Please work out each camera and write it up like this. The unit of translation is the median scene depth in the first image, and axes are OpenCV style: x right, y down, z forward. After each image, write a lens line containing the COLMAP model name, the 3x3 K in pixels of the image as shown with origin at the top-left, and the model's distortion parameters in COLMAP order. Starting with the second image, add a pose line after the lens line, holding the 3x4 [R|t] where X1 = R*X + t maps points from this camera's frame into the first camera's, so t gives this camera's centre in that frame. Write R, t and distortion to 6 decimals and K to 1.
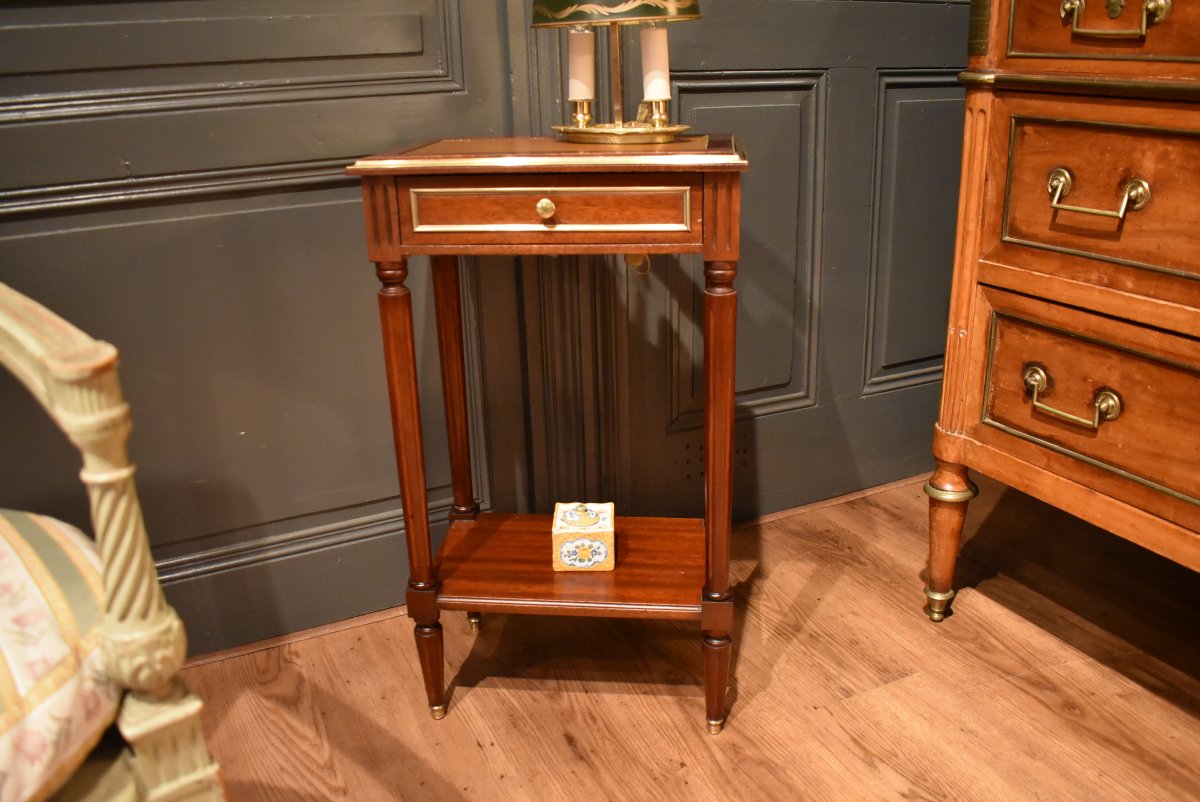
lens RADIAL K [[1013.5, 0, 600.0], [0, 1013.5, 401.0], [0, 0, 1]] dist [-0.093049, 0.007243]
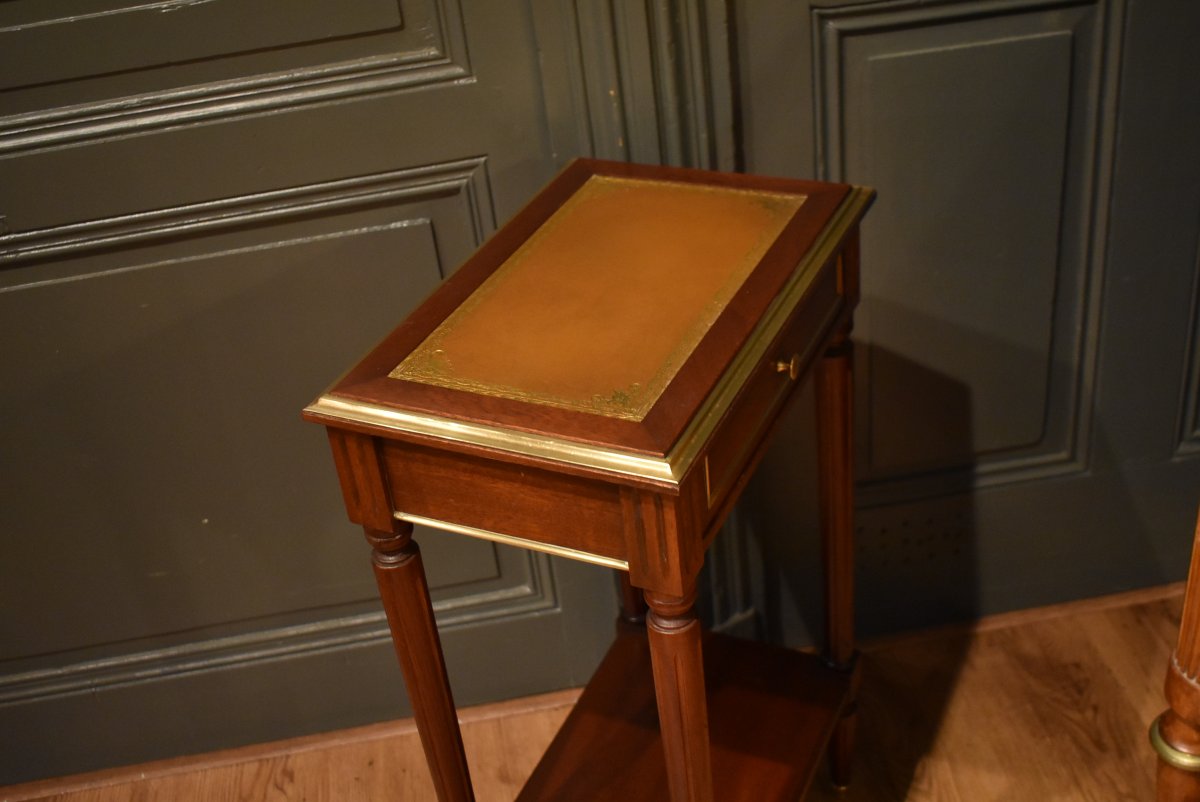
lens RADIAL K [[1451.5, 0, 598.1], [0, 1451.5, 399.4], [0, 0, 1]] dist [-0.055447, -0.016967]
pose [[0.947853, 0.105675, -0.300680, 0.267940], [-0.024587, 0.964864, 0.261598, -0.380454], [0.317759, -0.240564, 0.917147, 0.113837]]
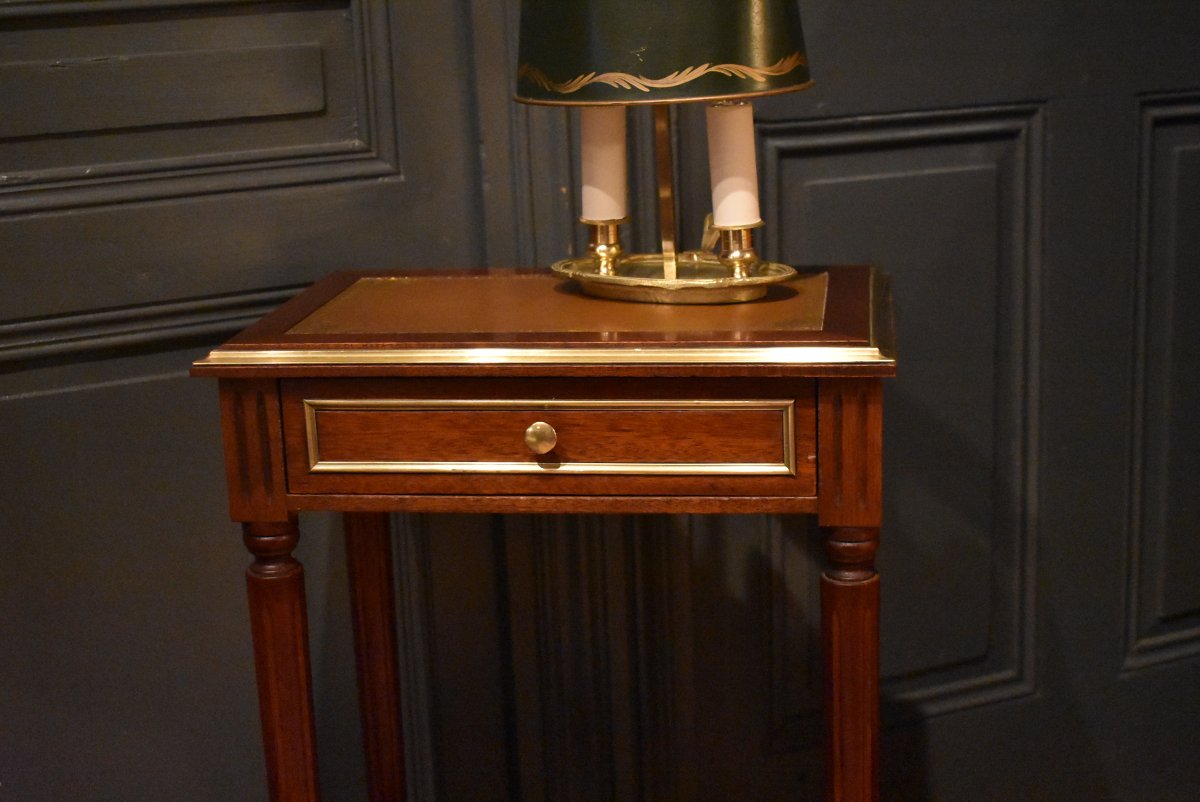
lens RADIAL K [[1877.8, 0, 602.8], [0, 1877.8, 398.3], [0, 0, 1]] dist [-0.020649, -0.011095]
pose [[0.999677, -0.006207, -0.024638, 0.005955], [0.004096, 0.996387, -0.084828, -0.099192], [0.025075, 0.084700, 0.996091, -0.047962]]
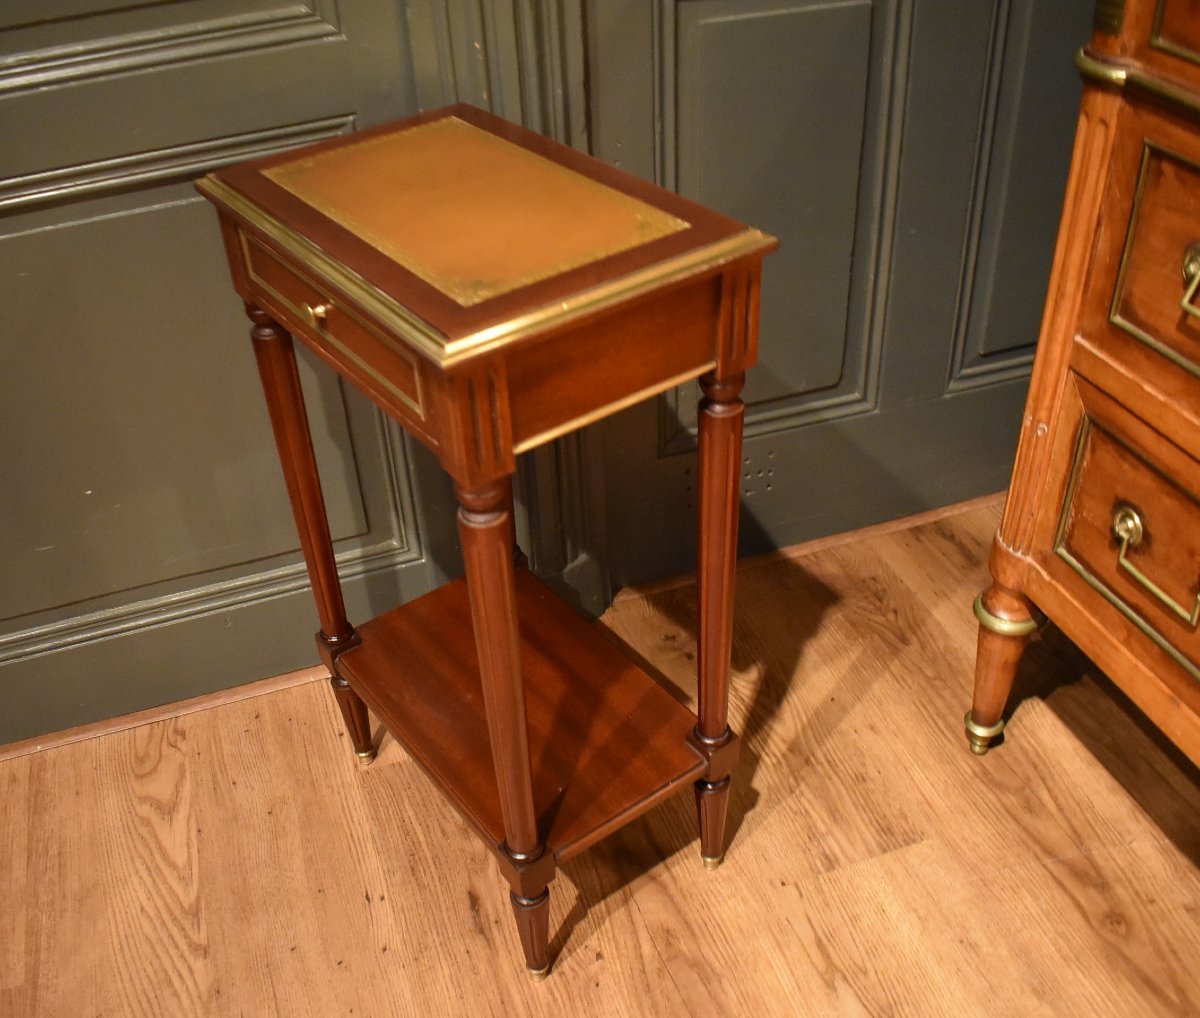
lens RADIAL K [[1233.8, 0, 547.4], [0, 1233.8, 526.8], [0, 0, 1]] dist [-0.103463, 0.016831]
pose [[0.988991, 0.057634, -0.136291, 0.146707], [-0.012450, 0.950177, 0.311463, -0.266066], [0.147451, -0.306337, 0.940434, 0.147667]]
